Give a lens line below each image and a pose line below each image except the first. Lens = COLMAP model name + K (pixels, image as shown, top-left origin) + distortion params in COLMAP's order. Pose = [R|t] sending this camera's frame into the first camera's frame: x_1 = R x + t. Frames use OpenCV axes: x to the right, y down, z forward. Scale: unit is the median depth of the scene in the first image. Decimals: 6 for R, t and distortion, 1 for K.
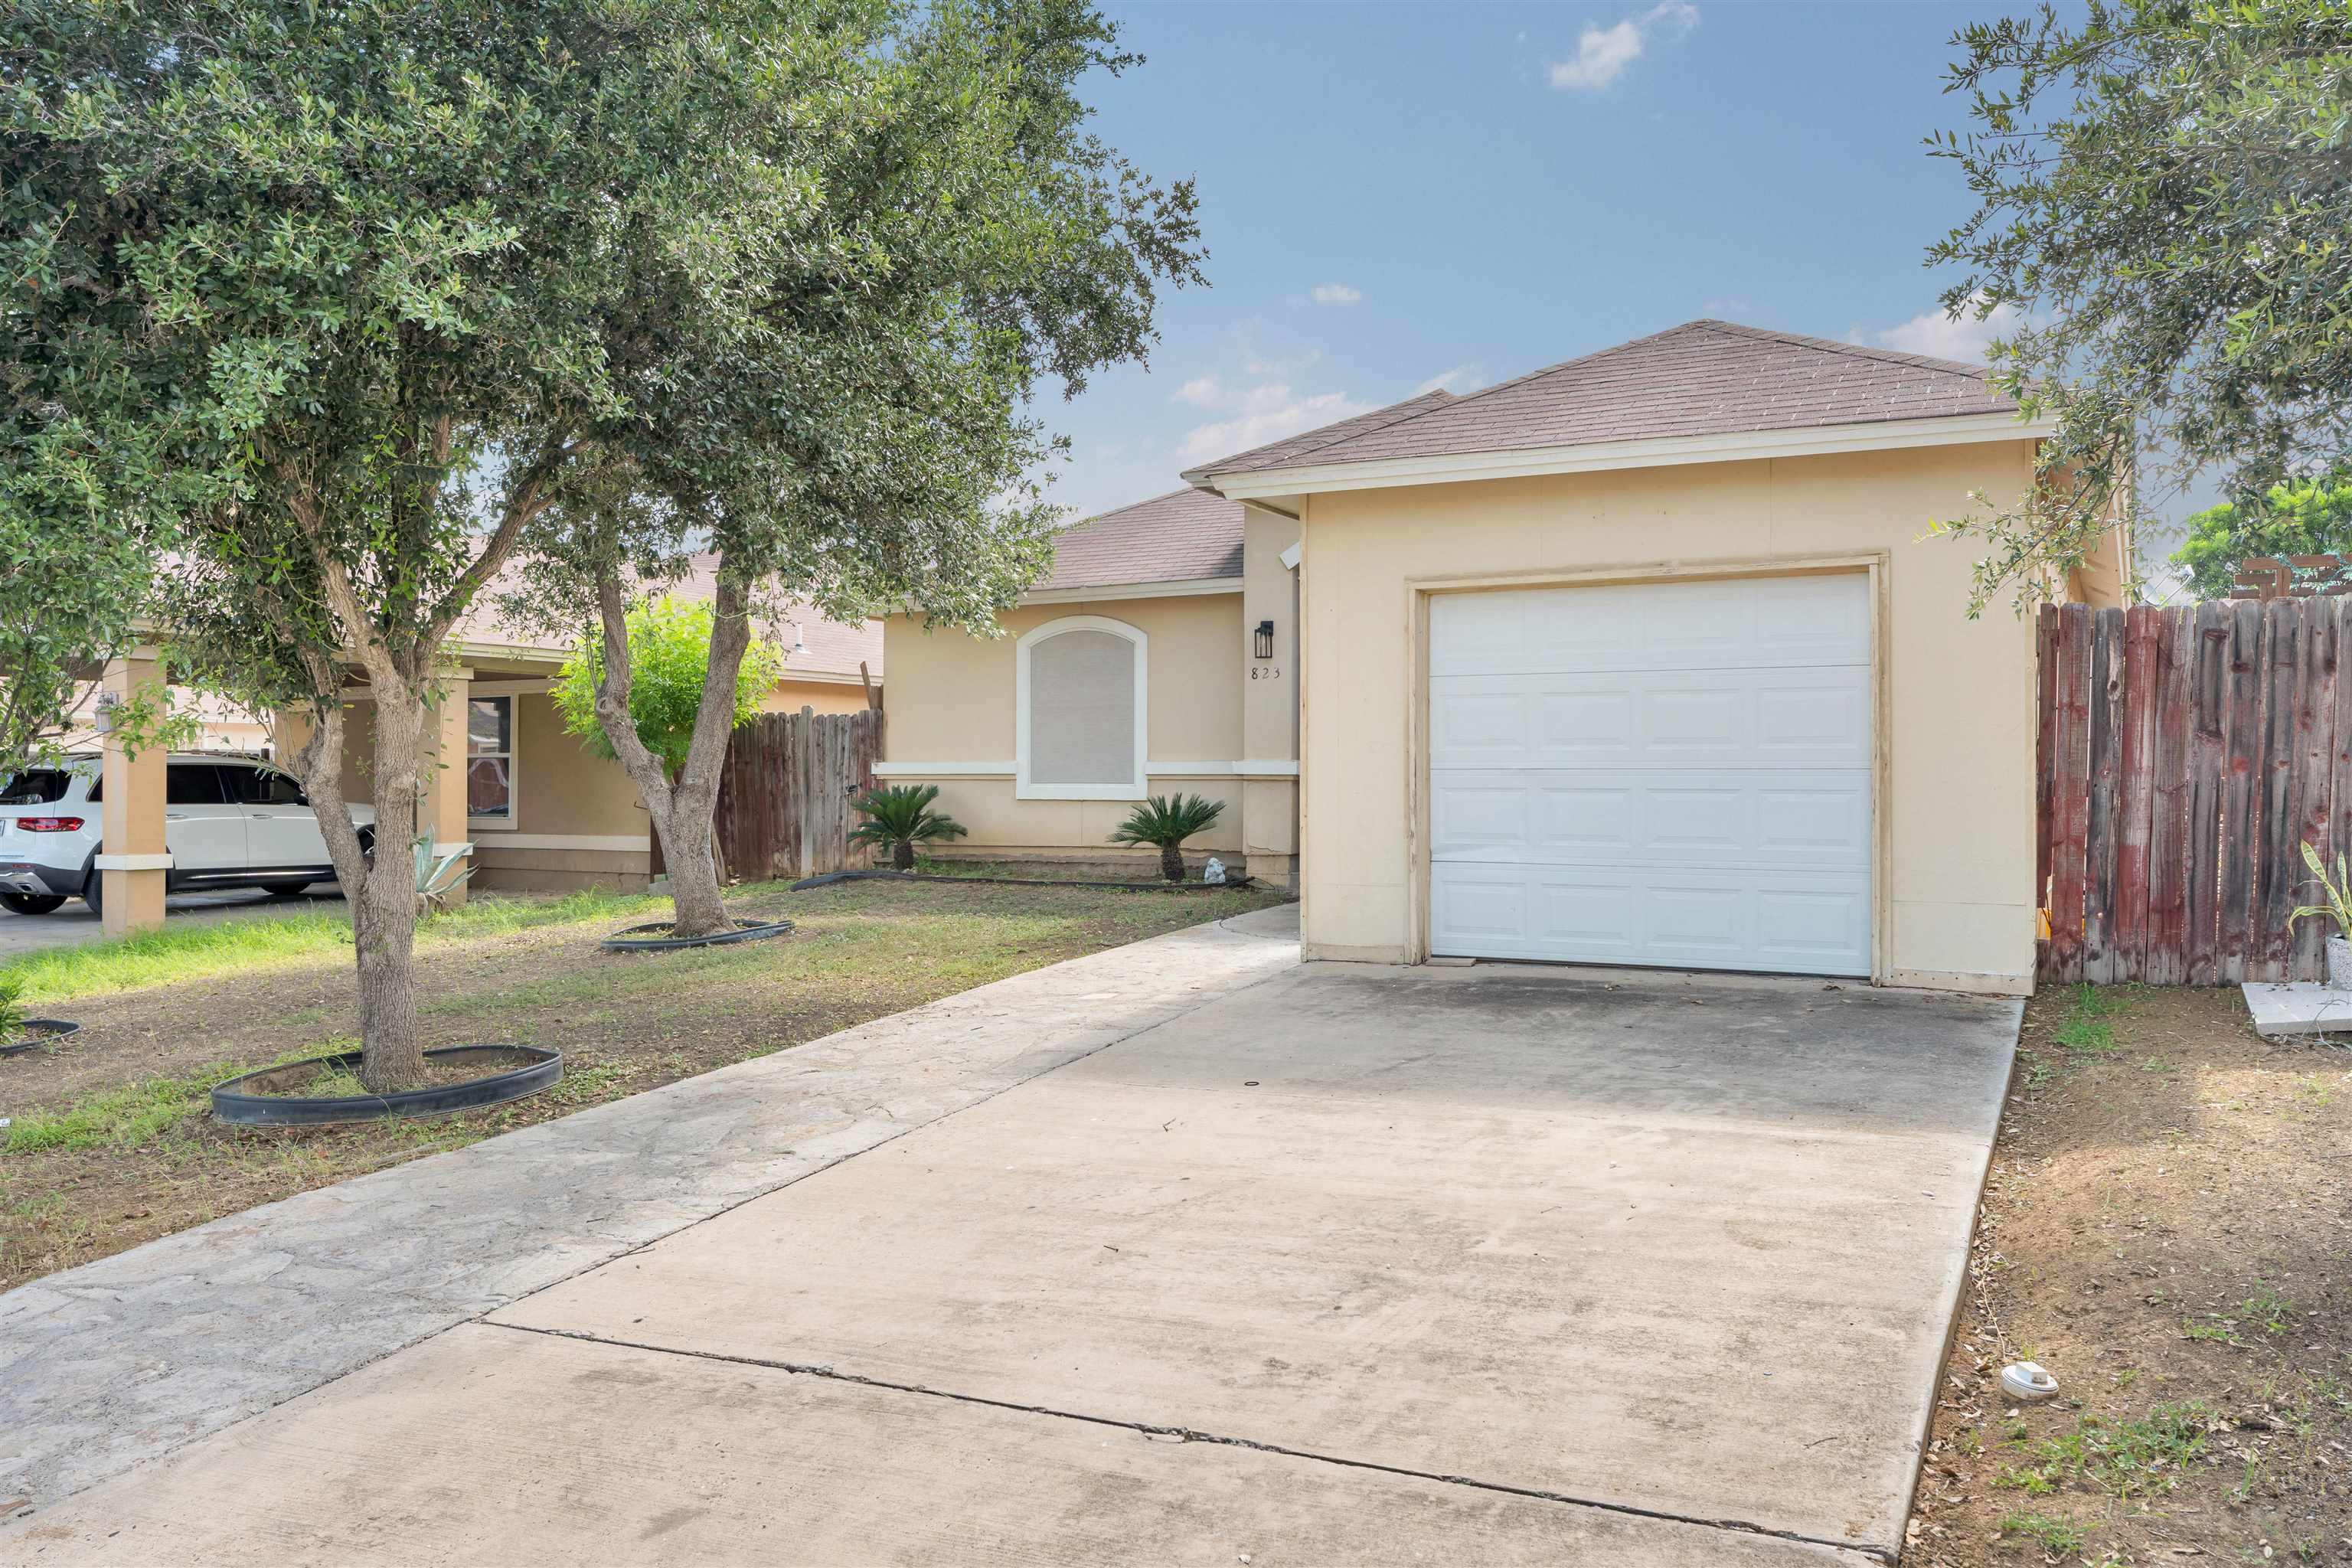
lens RADIAL K [[1798.6, 0, 1183.7], [0, 1798.6, 785.7], [0, 0, 1]] dist [0.006717, 0.000624]
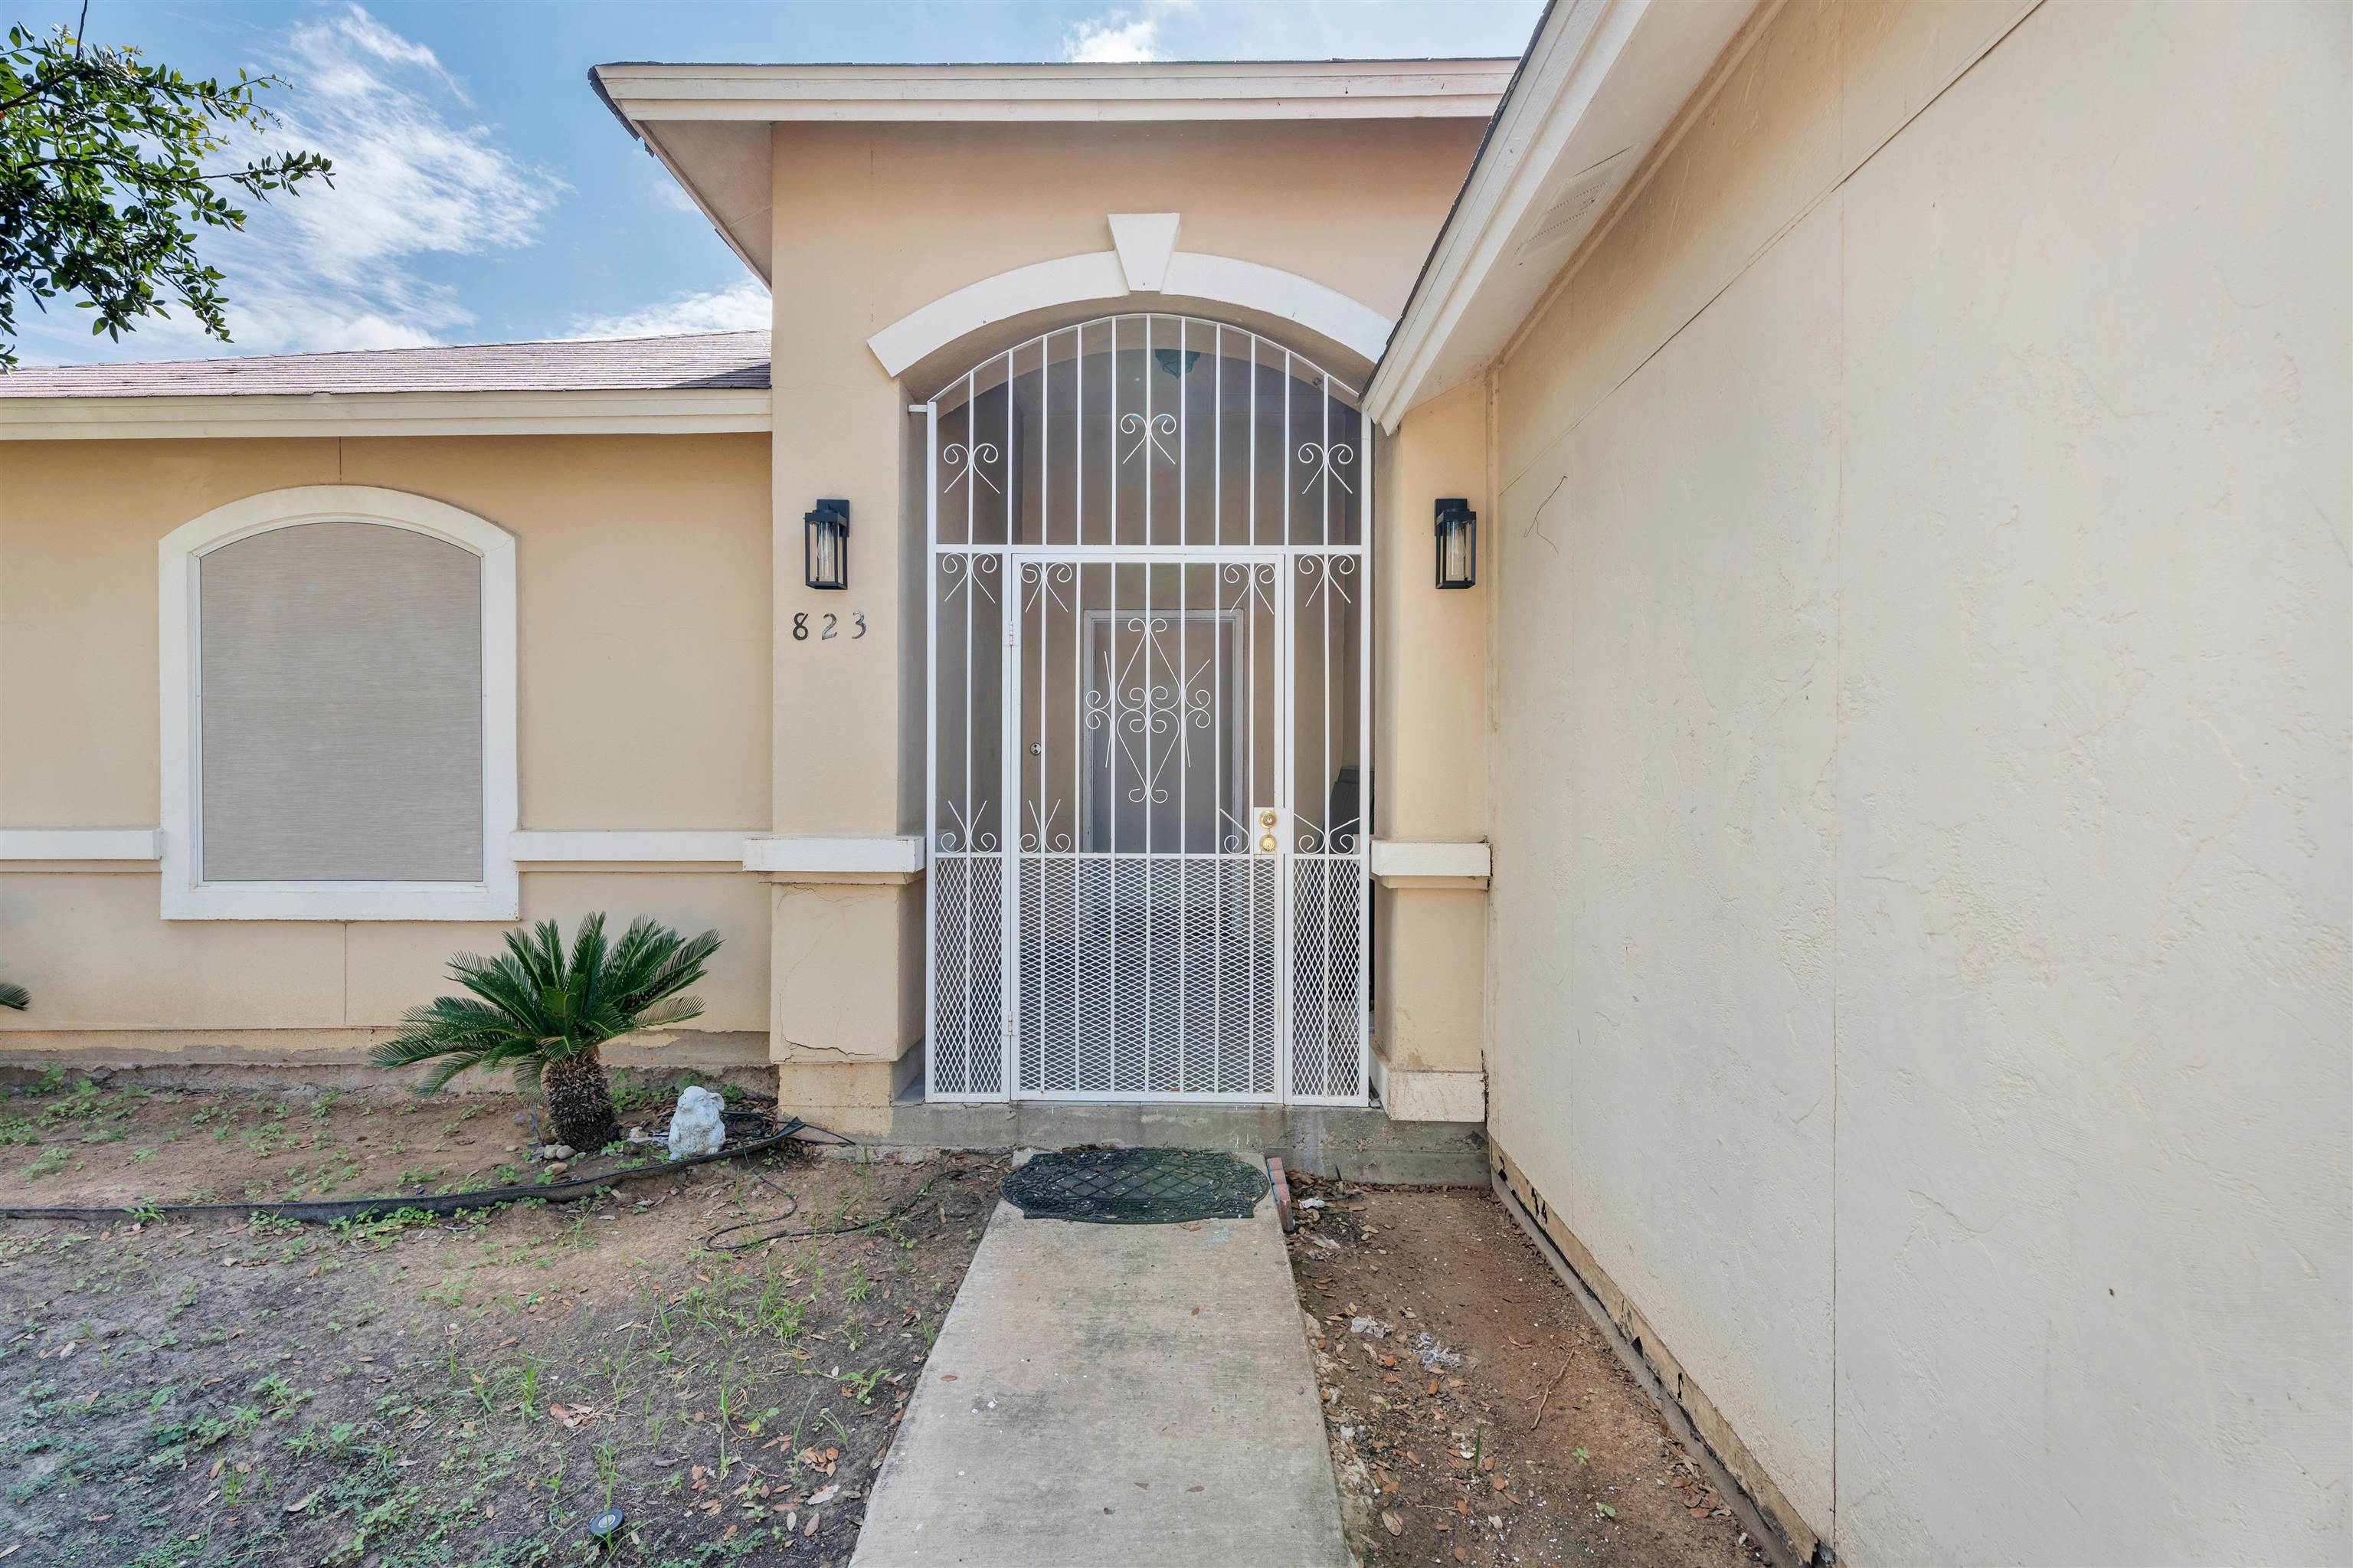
lens RADIAL K [[1028.4, 0, 1173.3], [0, 1028.4, 791.9], [0, 0, 1]] dist [0.000588, -0.000147]
pose [[0.885861, -0.007438, 0.463890, 0.005263], [0.003410, 0.999949, 0.009521, -0.025709], [-0.463938, -0.006852, 0.885841, 0.732327]]
